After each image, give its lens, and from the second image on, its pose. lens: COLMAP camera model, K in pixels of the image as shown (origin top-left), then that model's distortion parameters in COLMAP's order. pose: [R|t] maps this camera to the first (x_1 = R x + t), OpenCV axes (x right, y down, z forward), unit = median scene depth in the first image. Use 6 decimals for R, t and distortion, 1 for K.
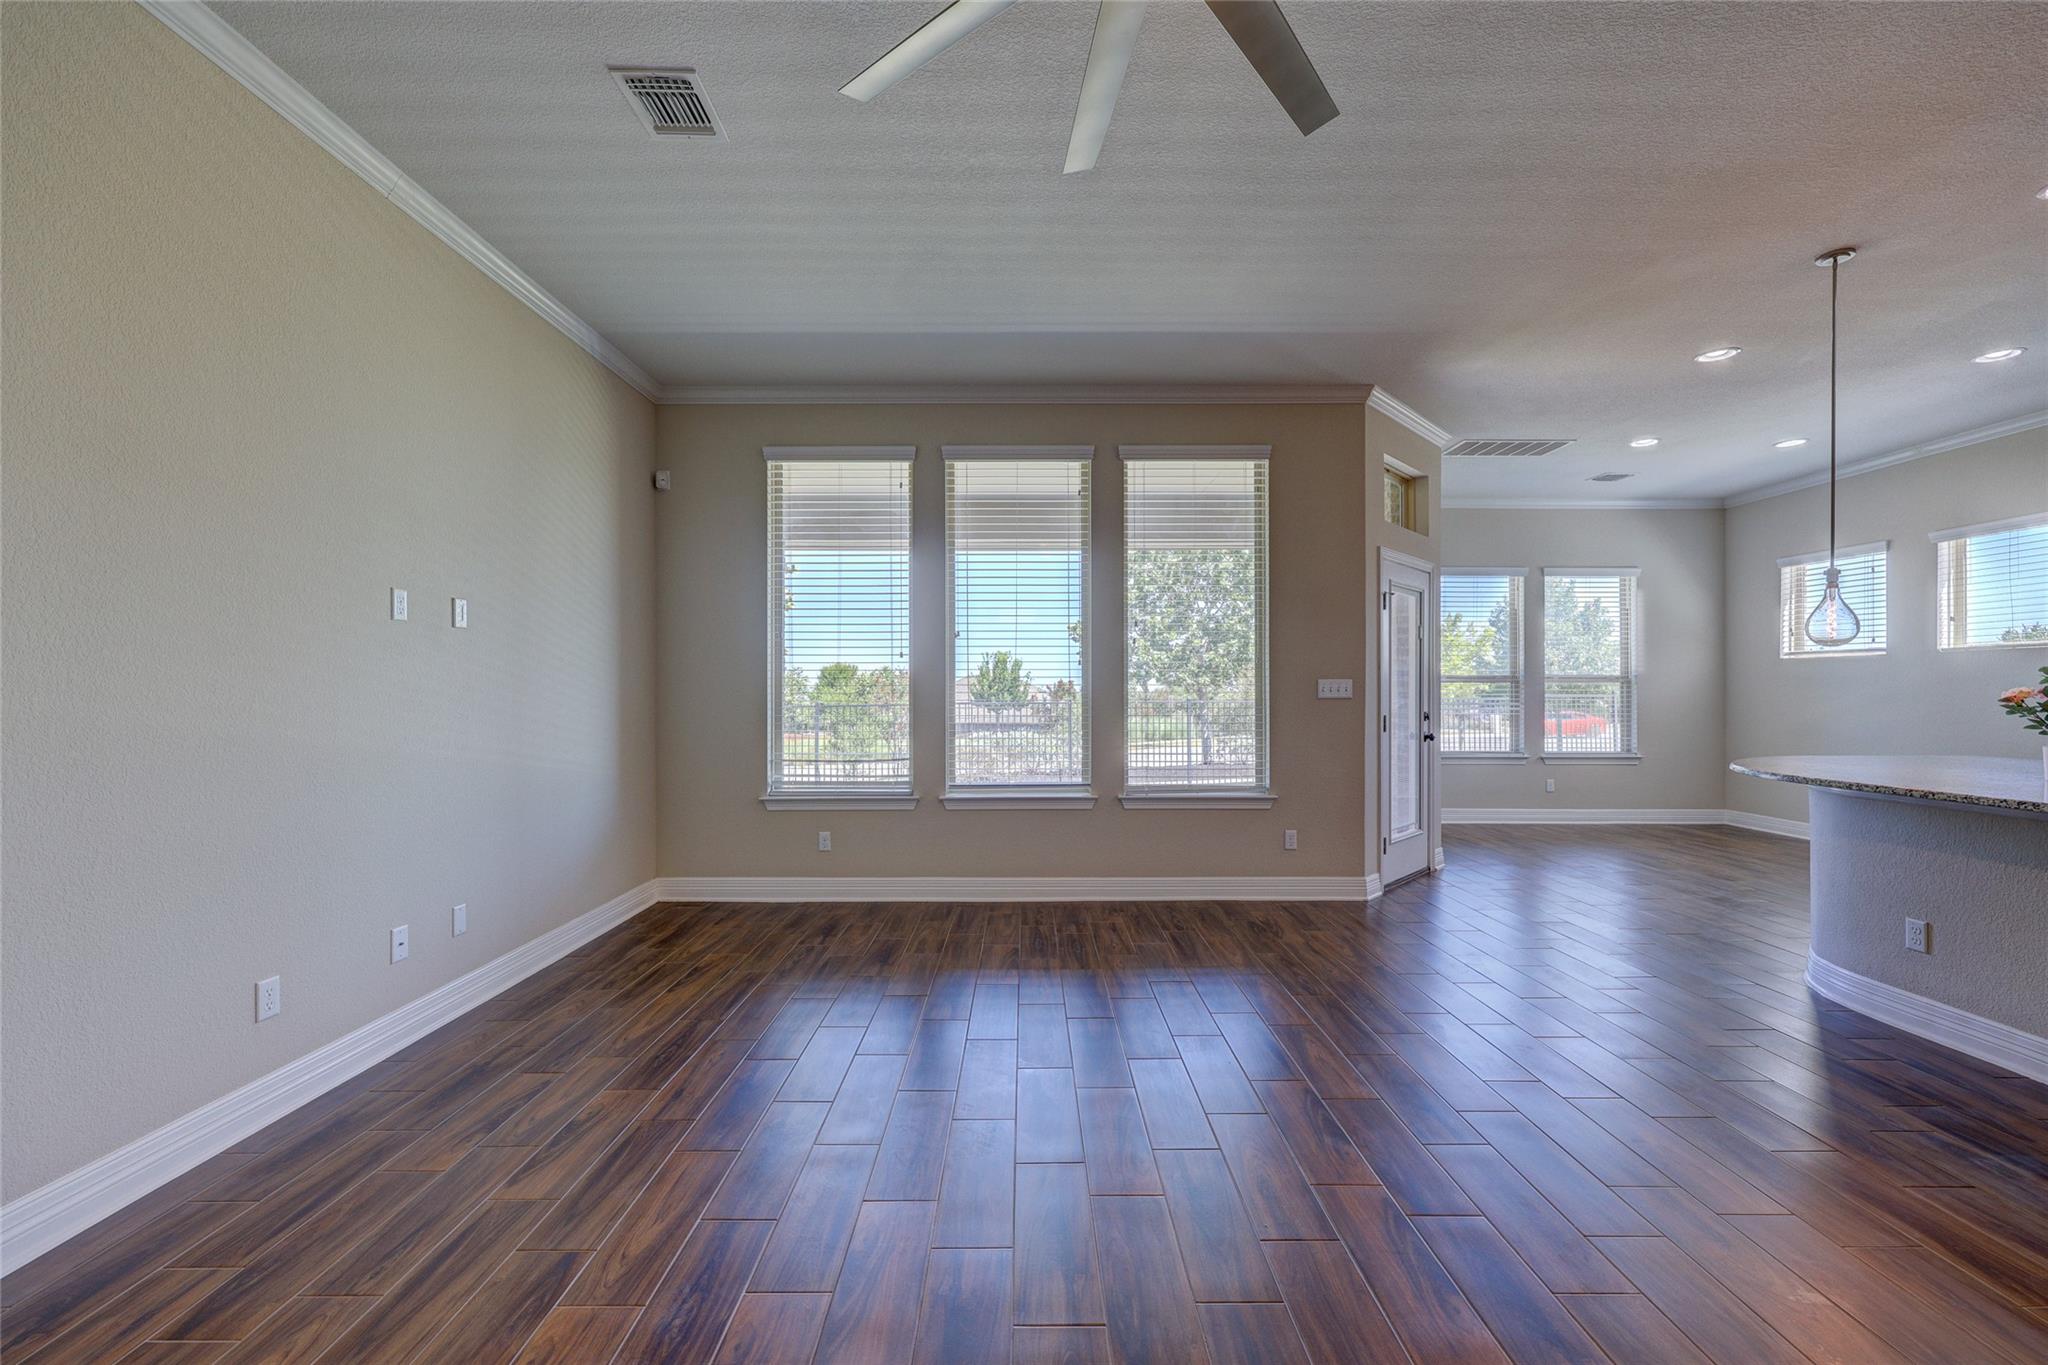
lens RADIAL K [[817.4, 0, 1021.9], [0, 817.4, 688.5], [0, 0, 1]] dist [0.002012, -0.001381]
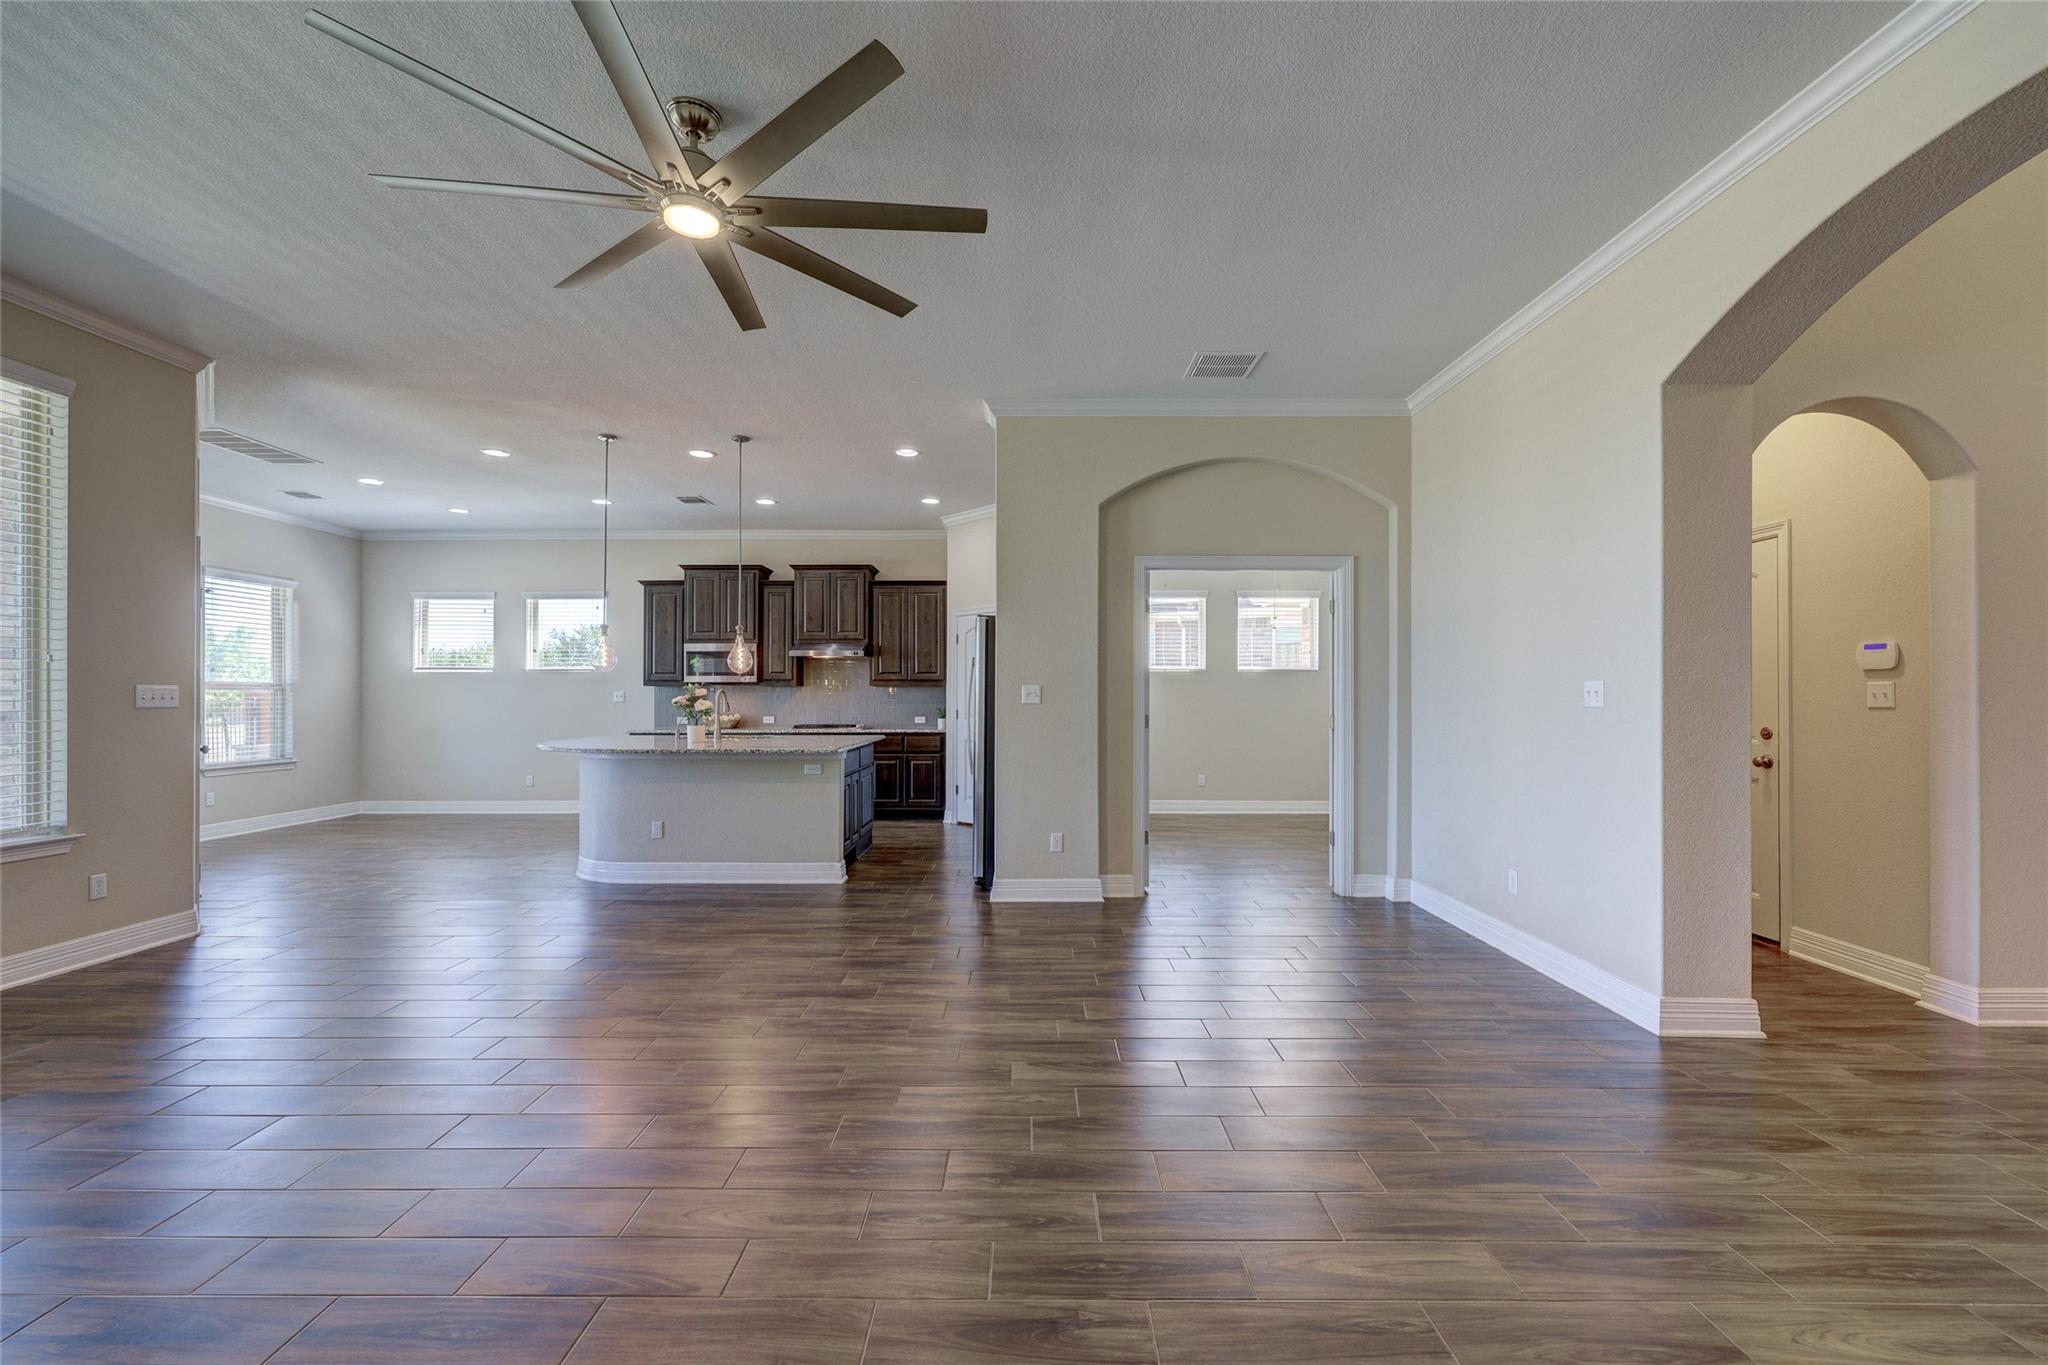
lens RADIAL K [[817.4, 0, 1025.4], [0, 817.4, 689.8], [0, 0, 1]] dist [0.002012, -0.001381]
pose [[-0.001359, 0.007003, 0.999975, -0.316997], [0.000655, 0.999975, -0.007002, -0.000211], [-0.999999, 0.000646, -0.001363, 0.070629]]
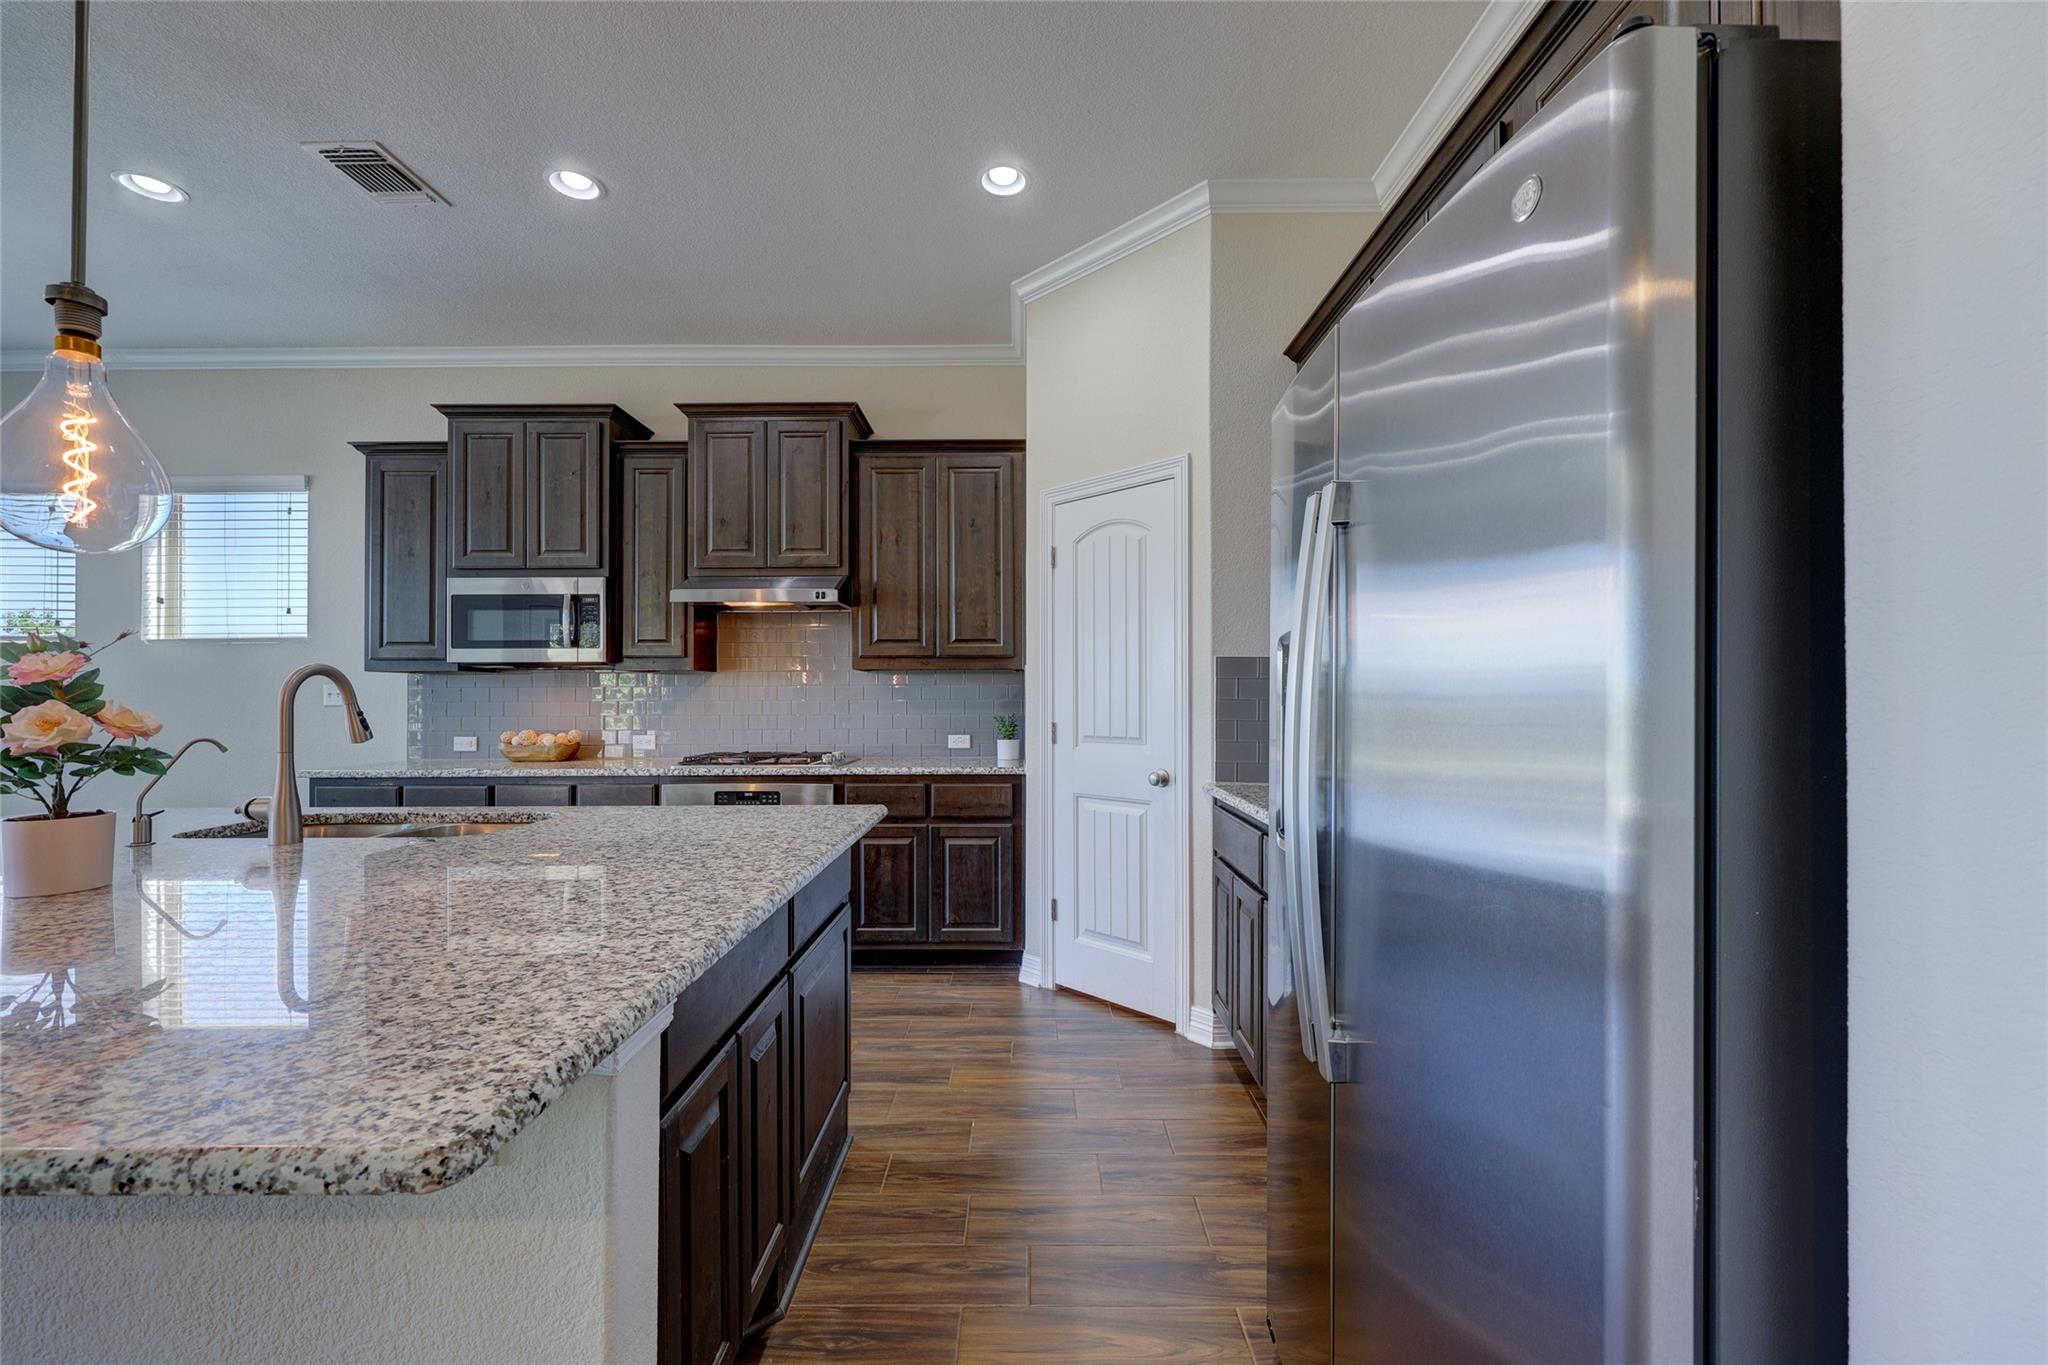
lens RADIAL K [[817.4, 0, 1022.3], [0, 817.4, 684.4], [0, 0, 1]] dist [0.002012, -0.001381]
pose [[0.007007, 0.013169, 0.999889, 0.334504], [0.003972, 0.999905, -0.013198, 0.003177], [-0.999968, 0.004064, 0.006954, 0.179691]]
